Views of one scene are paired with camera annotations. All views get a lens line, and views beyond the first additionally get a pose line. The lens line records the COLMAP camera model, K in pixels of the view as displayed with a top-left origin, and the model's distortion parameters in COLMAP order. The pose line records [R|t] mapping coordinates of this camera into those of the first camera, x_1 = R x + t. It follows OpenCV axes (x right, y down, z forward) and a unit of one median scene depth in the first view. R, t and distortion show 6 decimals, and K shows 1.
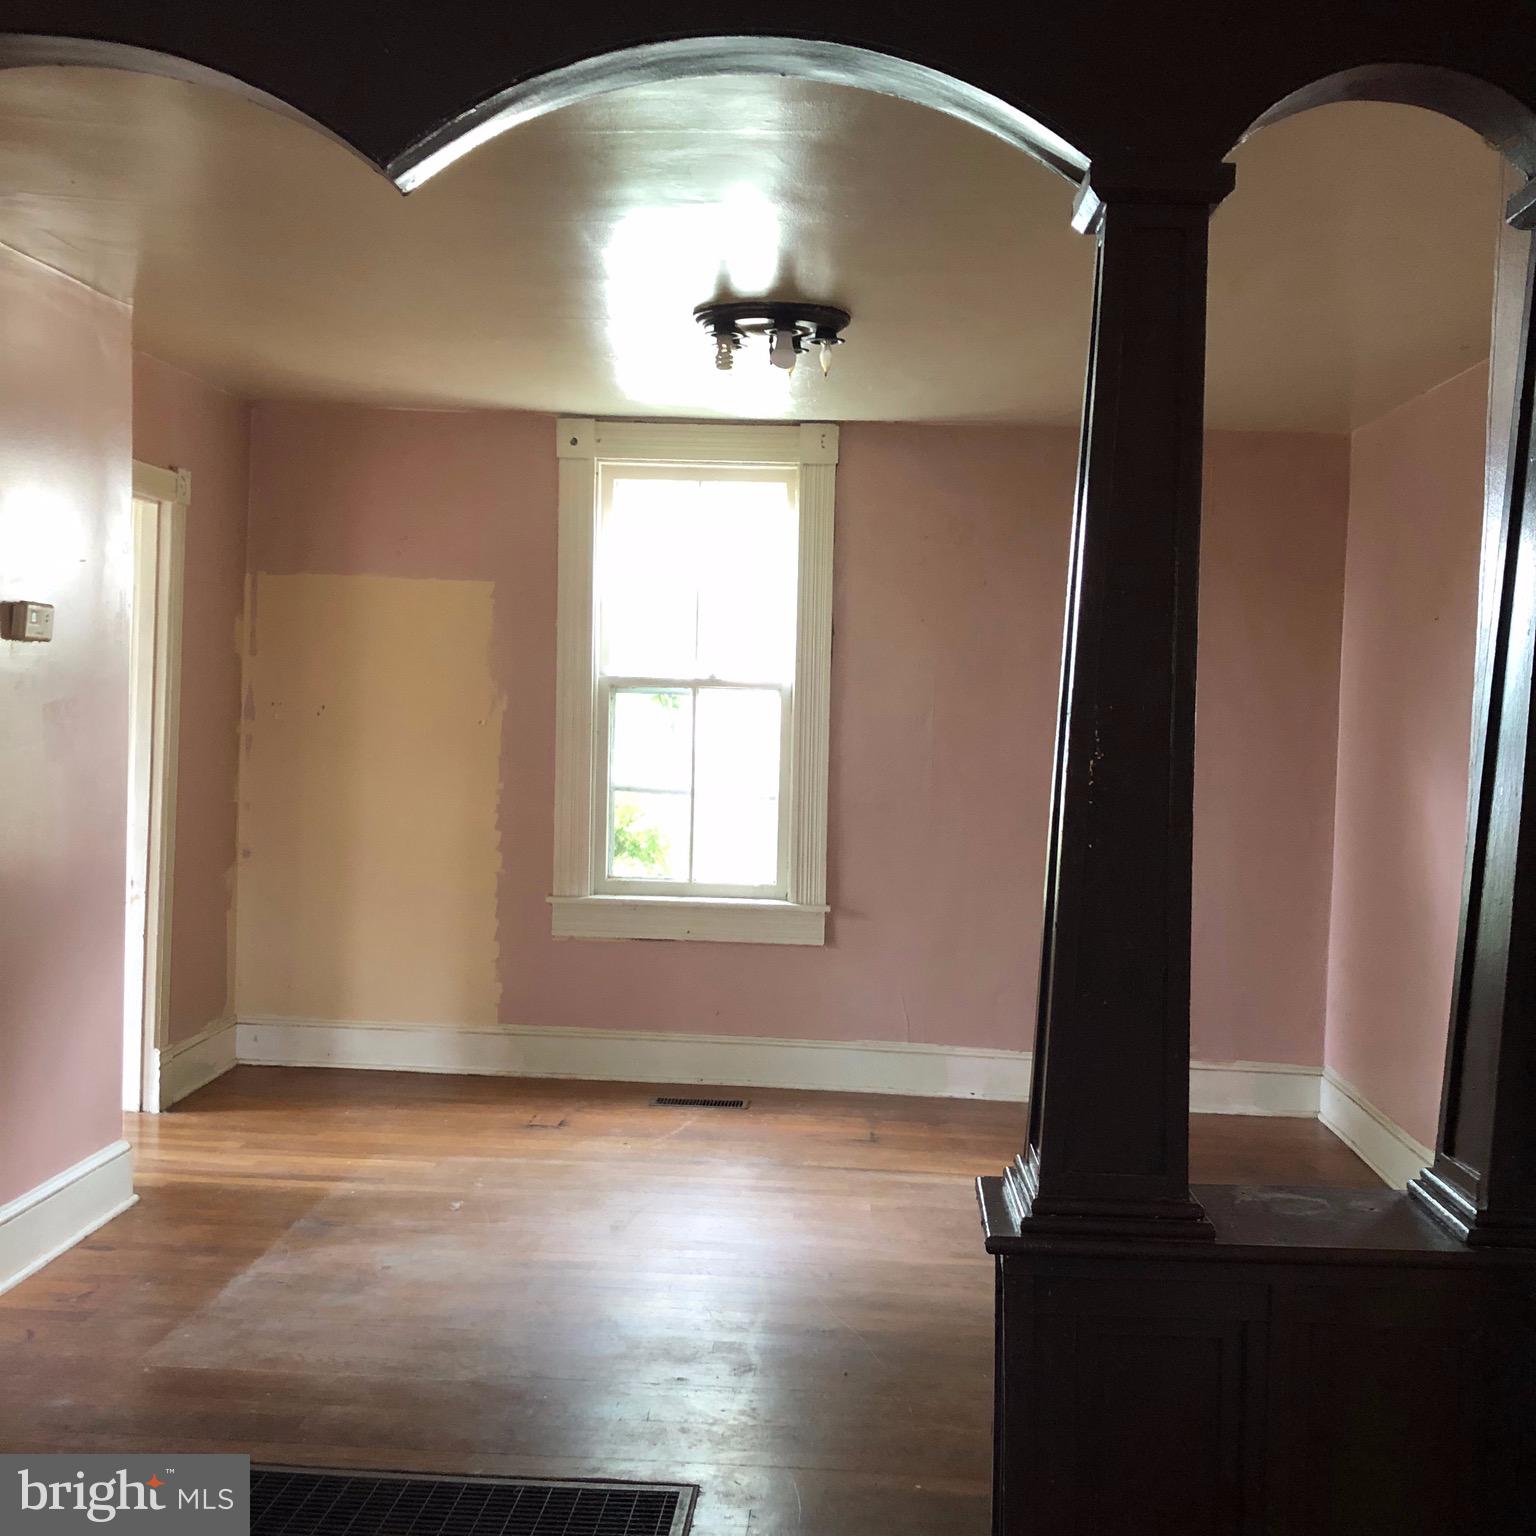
lens RADIAL K [[1691.4, 0, 769.9], [0, 1691.4, 765.0], [0, 0, 1]] dist [0.125613, 0.000000]
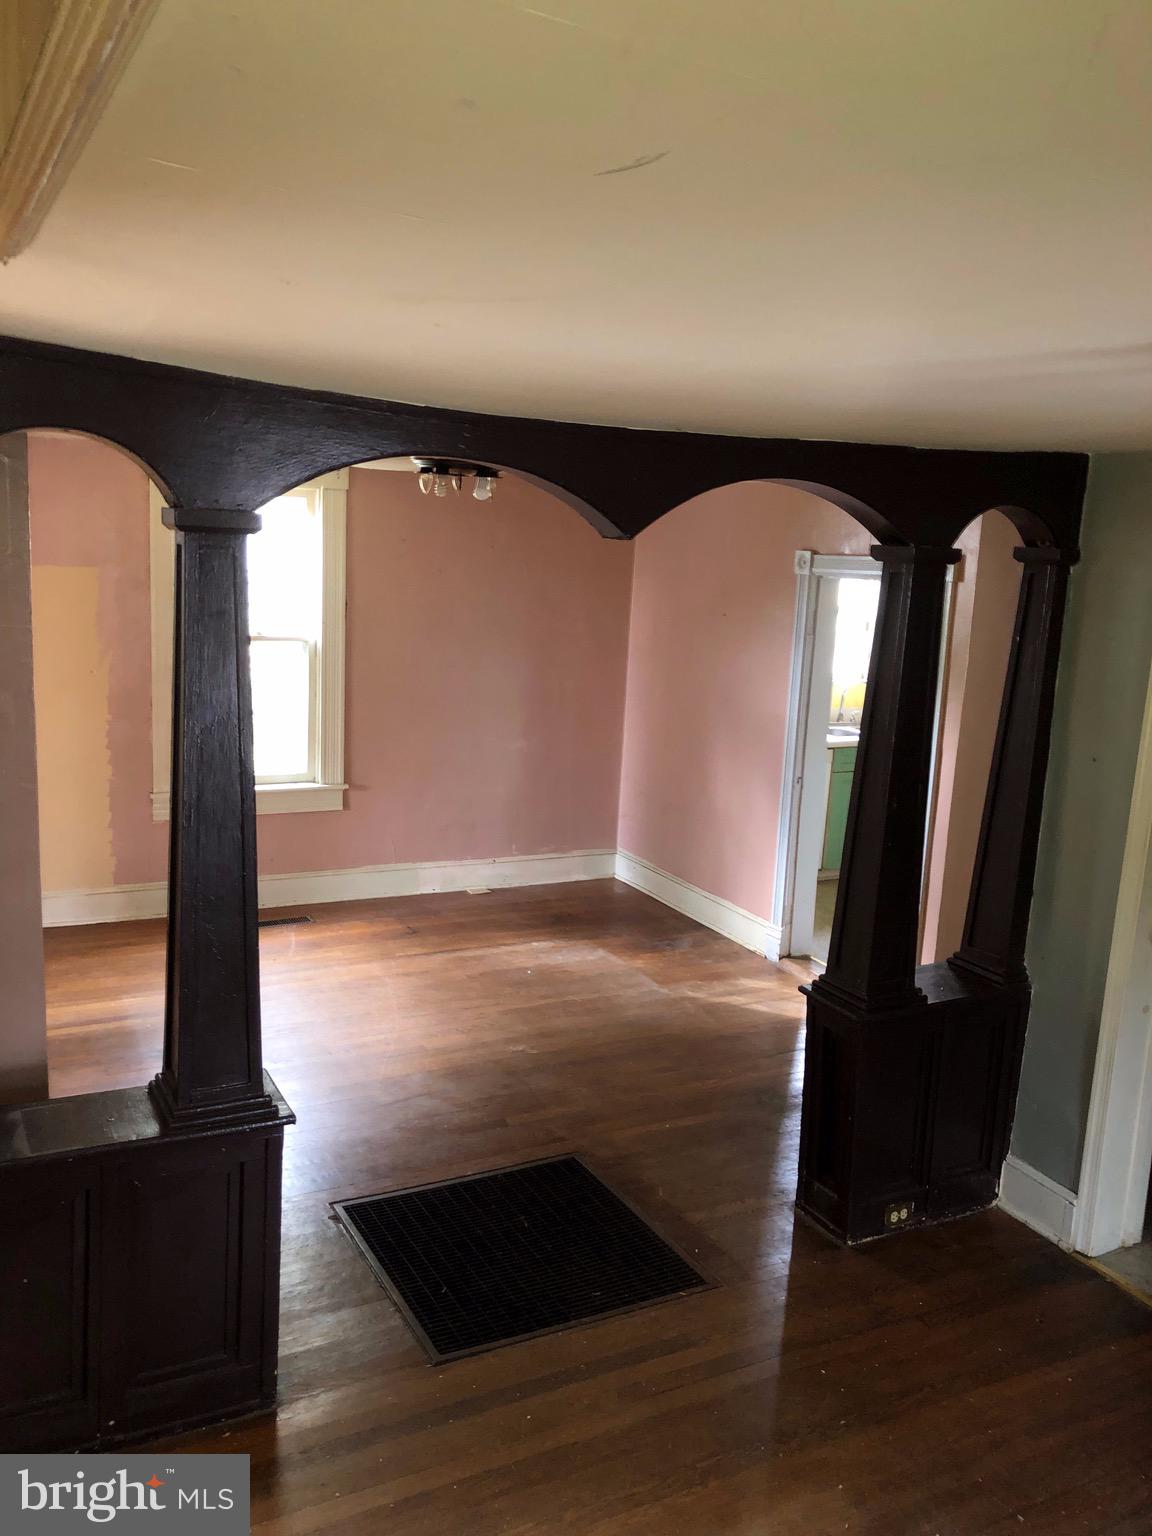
lens RADIAL K [[1258.6, 0, 577.5], [0, 1258.6, 769.0], [0, 0, 1]] dist [0.036112, -0.031518]
pose [[0.847611, -0.082771, 0.524122, -0.390611], [-0.006726, 0.986003, 0.166590, -0.123853], [-0.530575, -0.144729, 0.835191, -0.061610]]
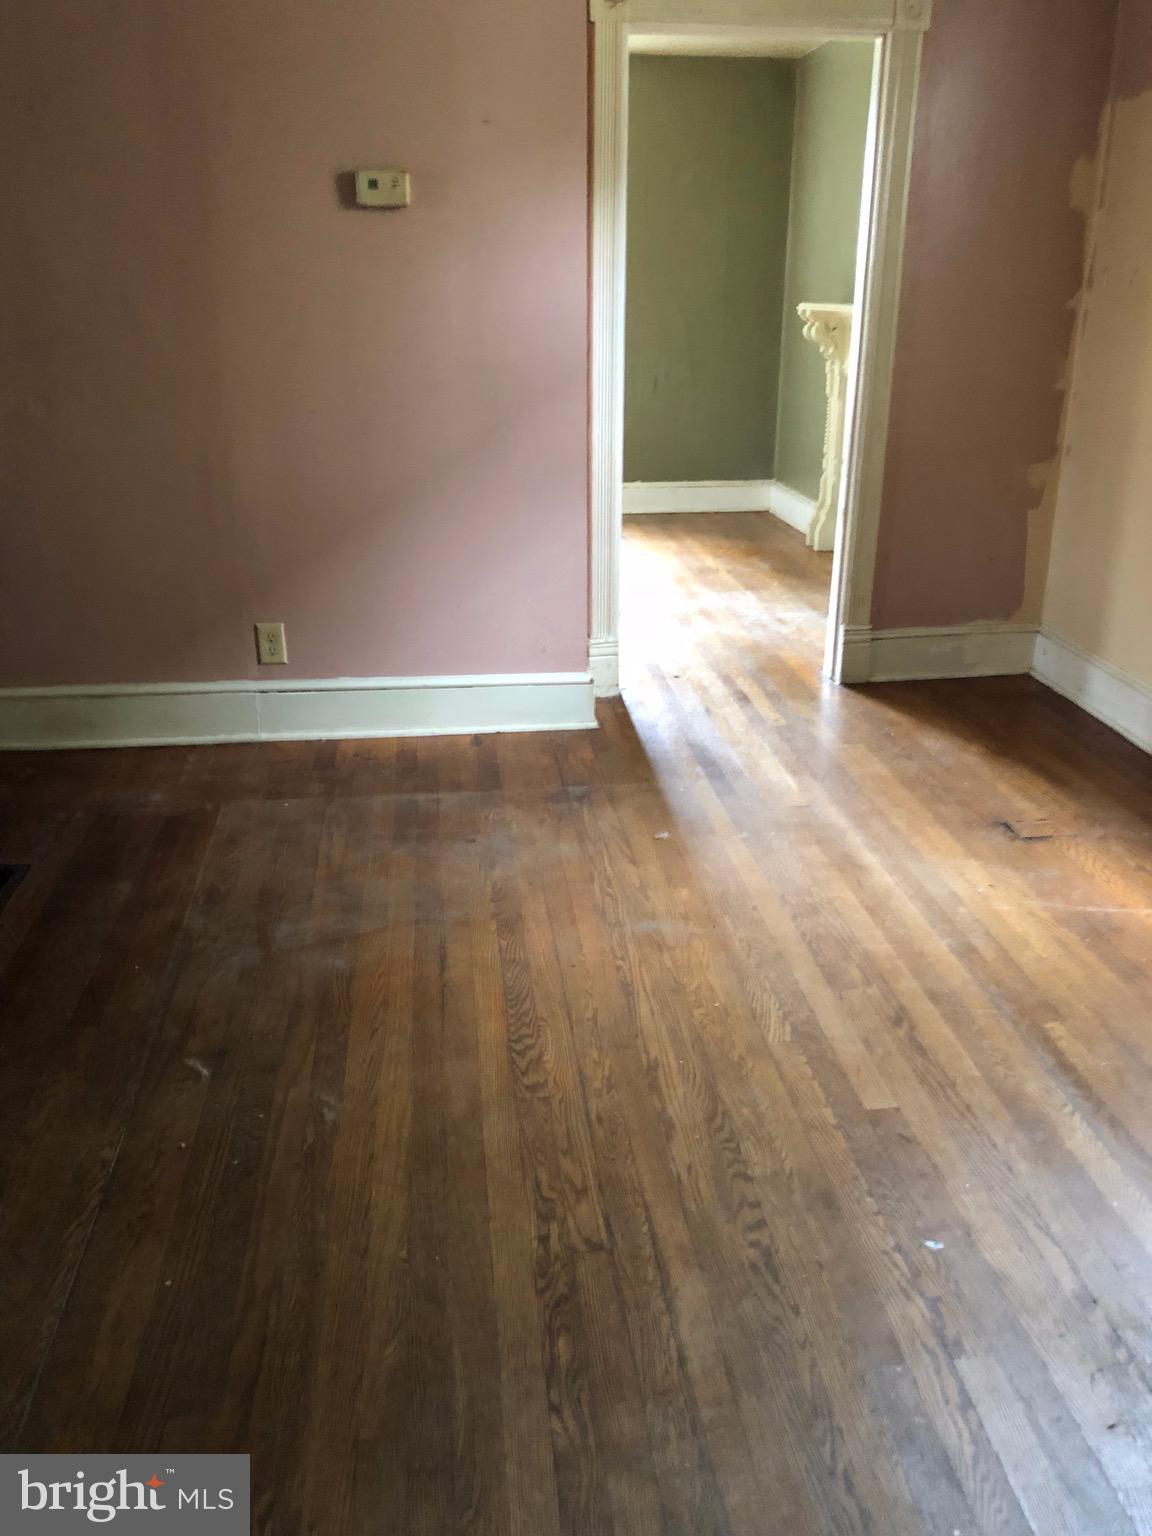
lens RADIAL K [[1258.6, 0, 590.0], [0, 1258.6, 741.4], [0, 0, 1]] dist [0.036112, -0.031518]
pose [[0.196203, 0.302078, -0.932874, 0.329008], [-0.037988, 0.952993, 0.300603, 0.007294], [0.979827, -0.023542, 0.198455, 0.652091]]
